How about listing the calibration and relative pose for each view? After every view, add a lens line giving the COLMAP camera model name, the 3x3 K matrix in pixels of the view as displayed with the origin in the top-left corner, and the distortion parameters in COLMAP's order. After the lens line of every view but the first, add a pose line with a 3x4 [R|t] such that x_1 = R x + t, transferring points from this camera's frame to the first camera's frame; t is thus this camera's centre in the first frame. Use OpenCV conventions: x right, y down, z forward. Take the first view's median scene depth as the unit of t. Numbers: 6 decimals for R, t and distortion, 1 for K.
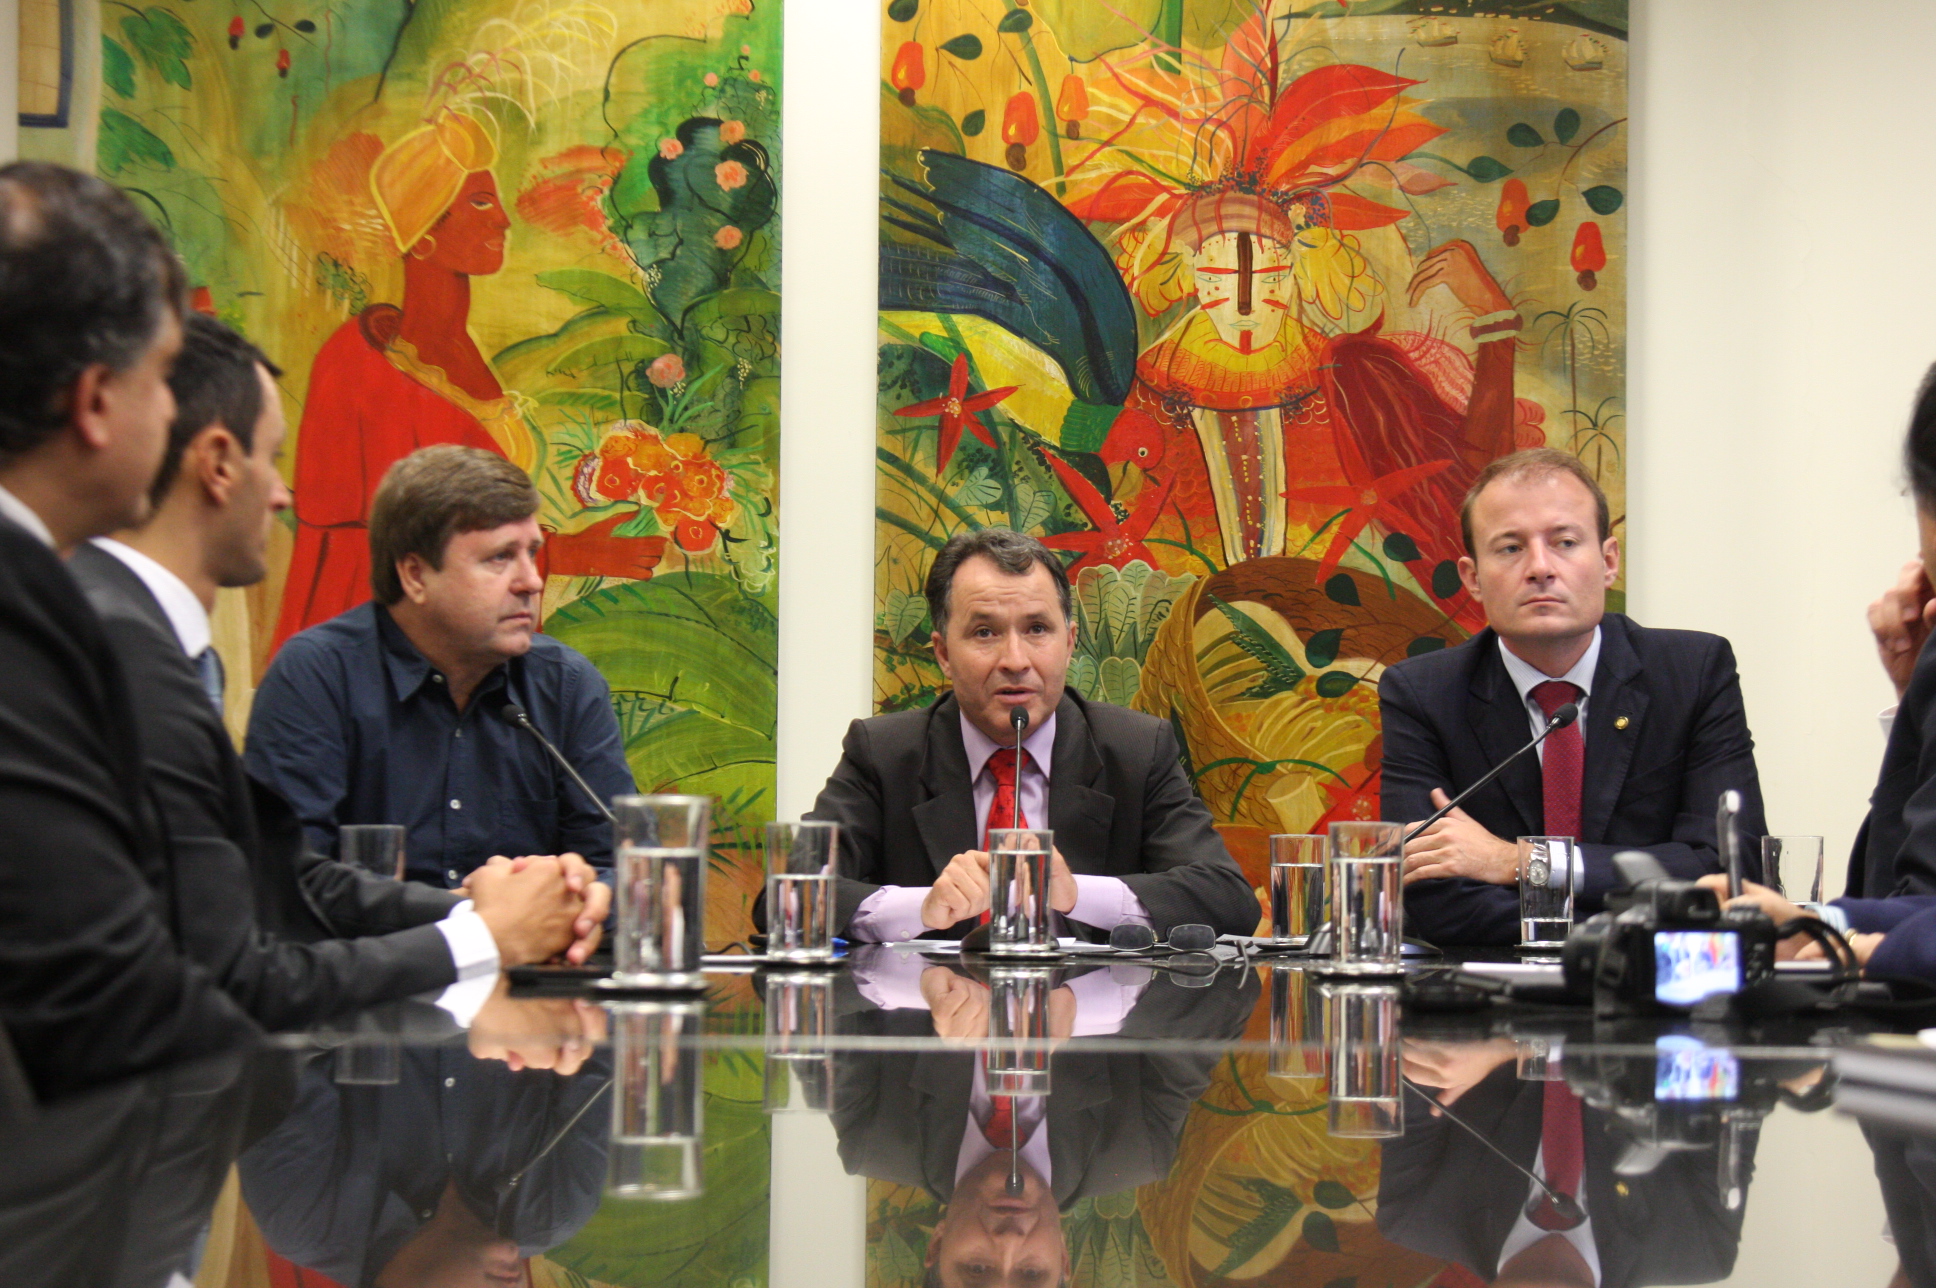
lens RADIAL K [[4271.6, 0, 965.6], [0, 4271.6, 647.0], [0, 0, 1]] dist [0.268766, 0.000000]
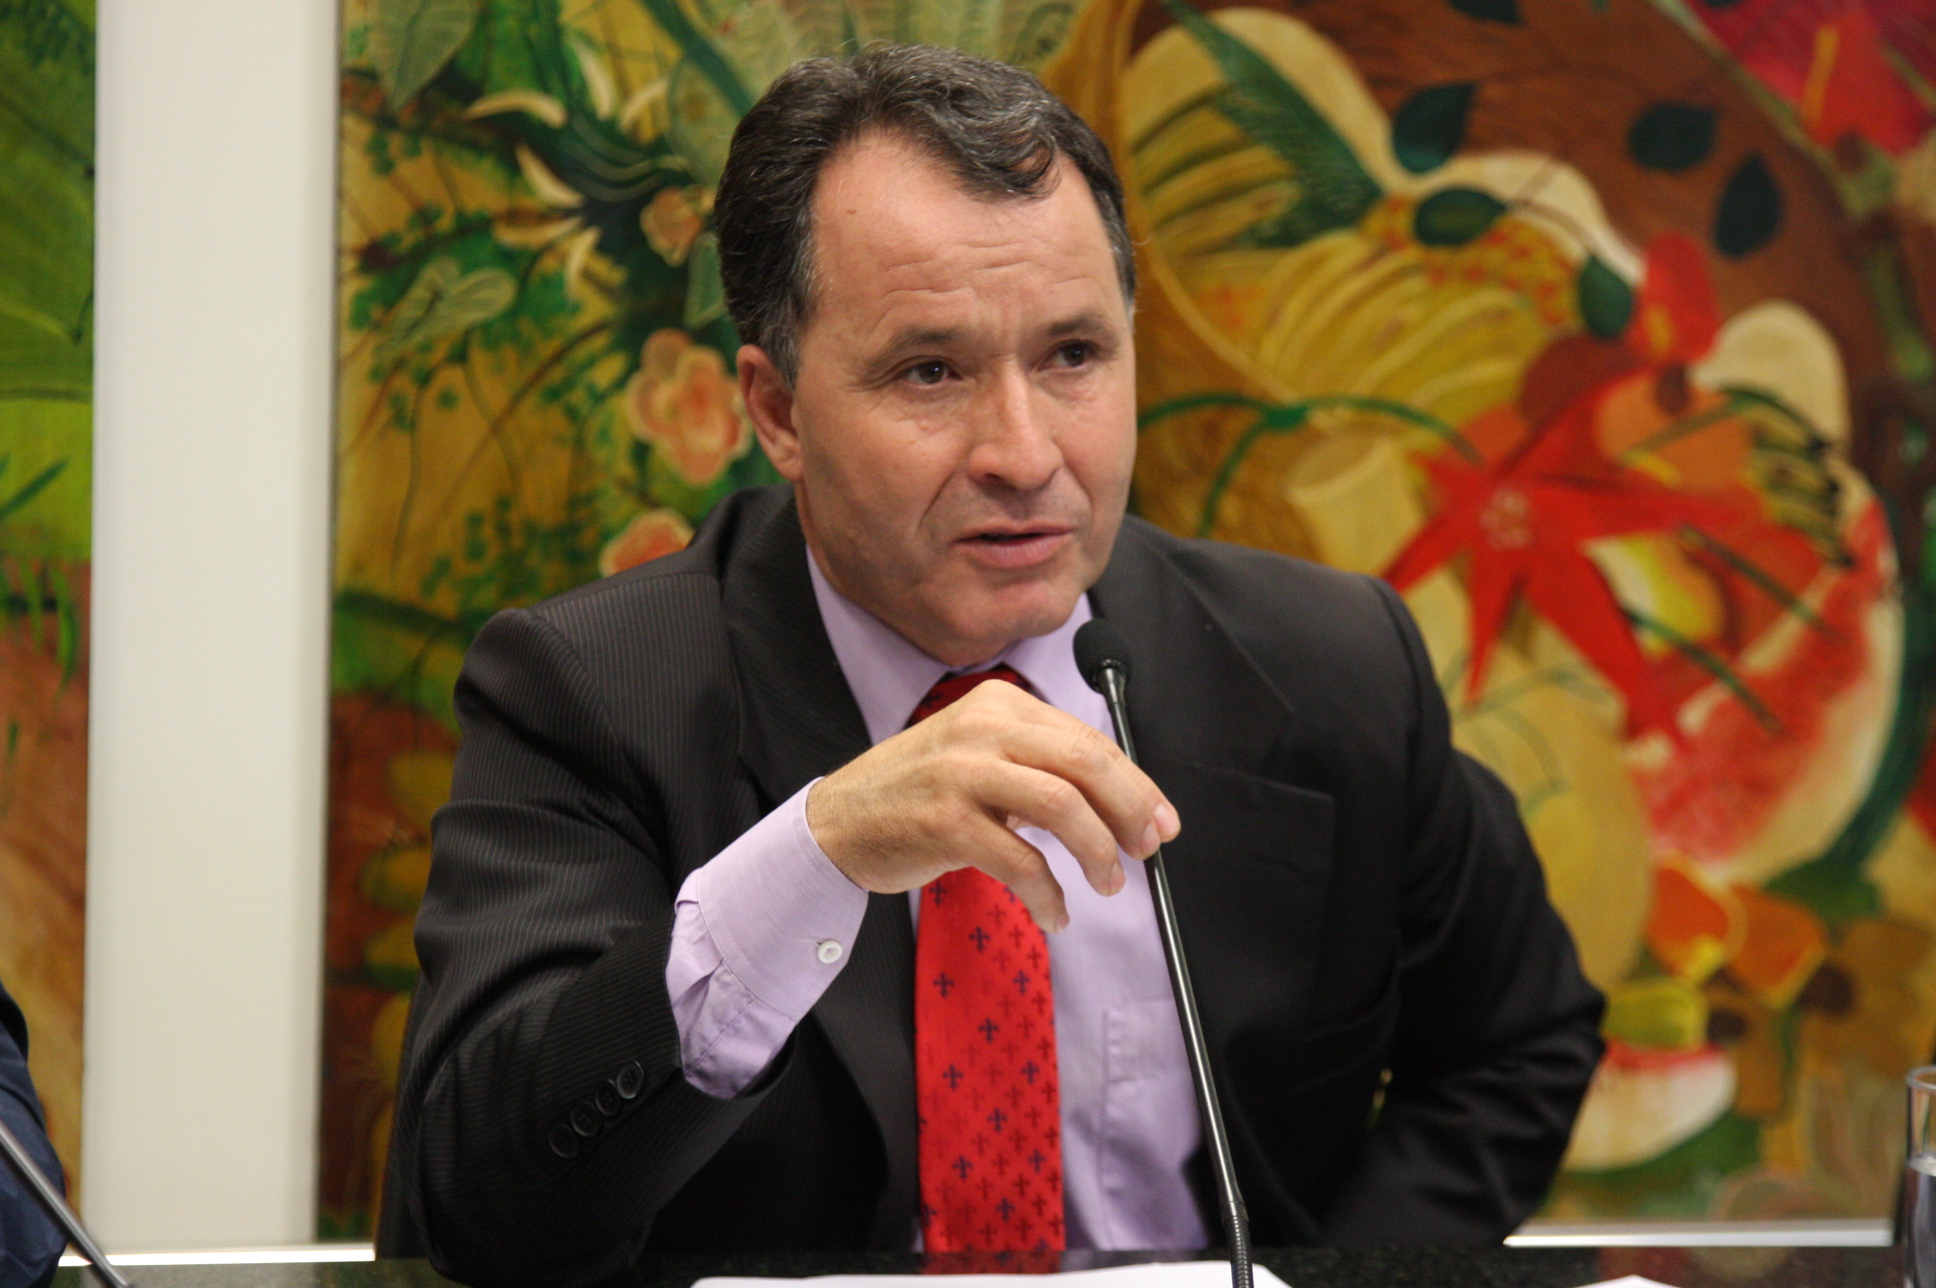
lens RADIAL K [[6795.3, 0, 969.9], [0, 6795.3, 642.2], [0, 0, 1]] dist [0.424422, 0.000000]
pose [[0.984886, -0.000820, 0.173203, -0.074342], [-0.030927, 0.983086, 0.180514, -0.068518], [-0.170422, -0.183142, 0.968202, 0.360720]]
